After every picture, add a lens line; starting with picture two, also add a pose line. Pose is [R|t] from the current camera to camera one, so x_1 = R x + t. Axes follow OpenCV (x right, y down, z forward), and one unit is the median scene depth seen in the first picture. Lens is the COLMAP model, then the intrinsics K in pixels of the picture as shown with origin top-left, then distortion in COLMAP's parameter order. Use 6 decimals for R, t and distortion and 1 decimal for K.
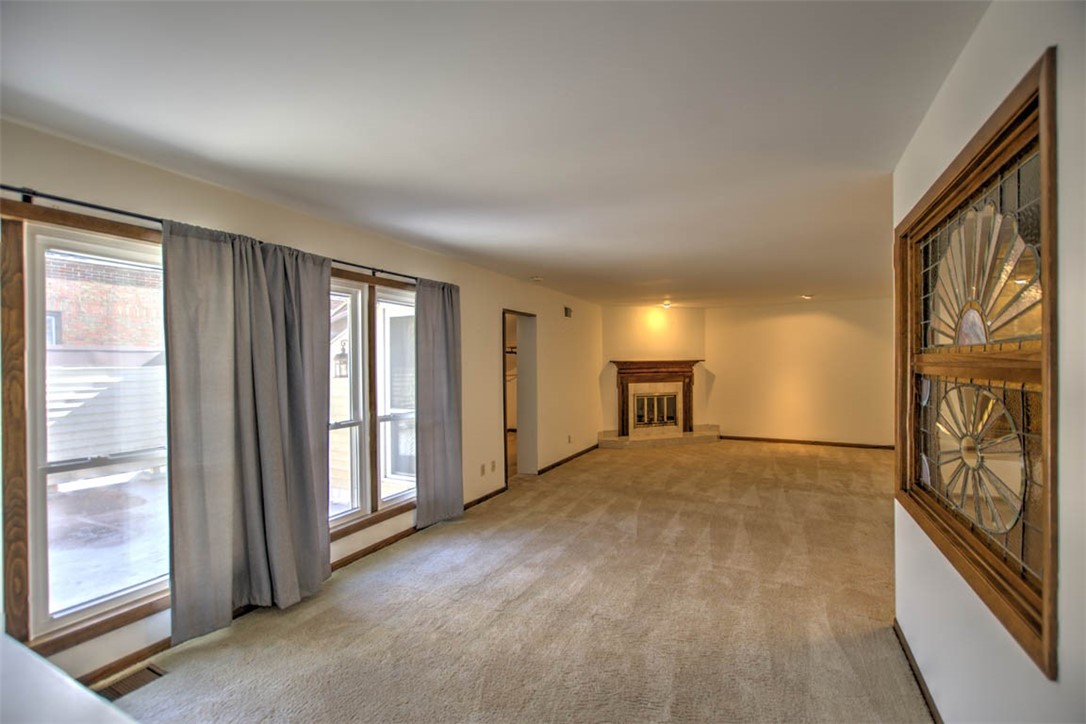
lens RADIAL K [[472.3, 0, 544.7], [0, 472.3, 366.0], [0, 0, 1]] dist [0.011408, -0.002710]
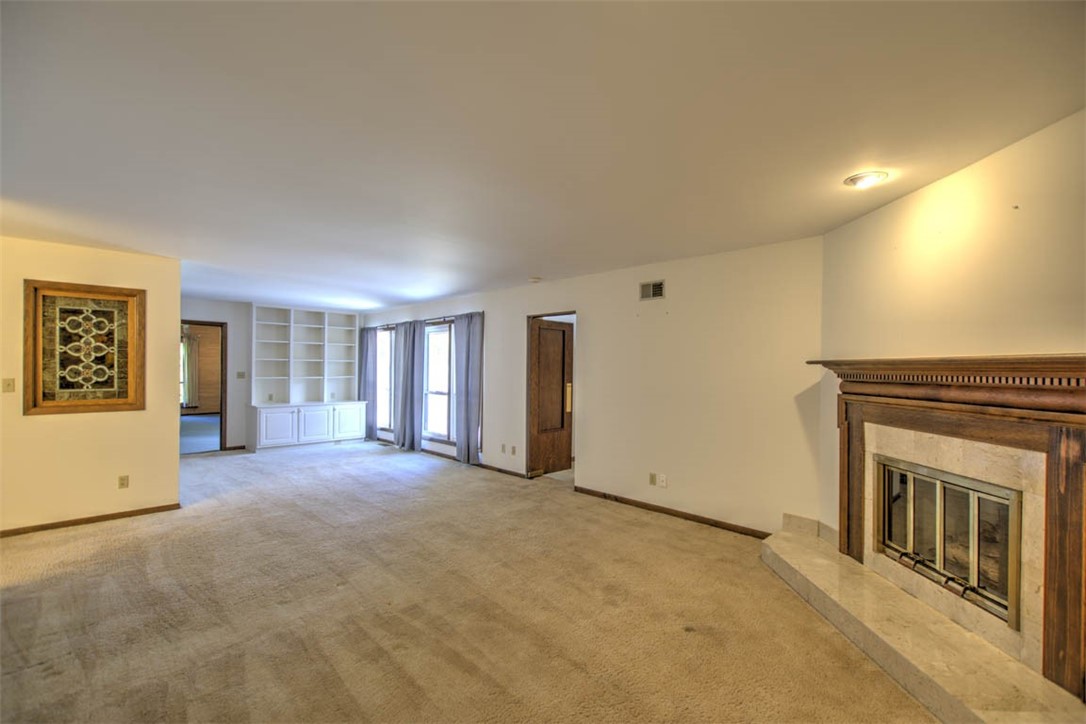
lens RADIAL K [[472.3, 0, 544.6], [0, 472.3, 361.5], [0, 0, 1]] dist [0.011408, -0.002710]
pose [[-0.307975, -0.000181, -0.951394, 0.612263], [-0.007260, 0.999971, 0.002160, -0.010417], [0.951367, 0.007572, -0.307968, 0.875663]]
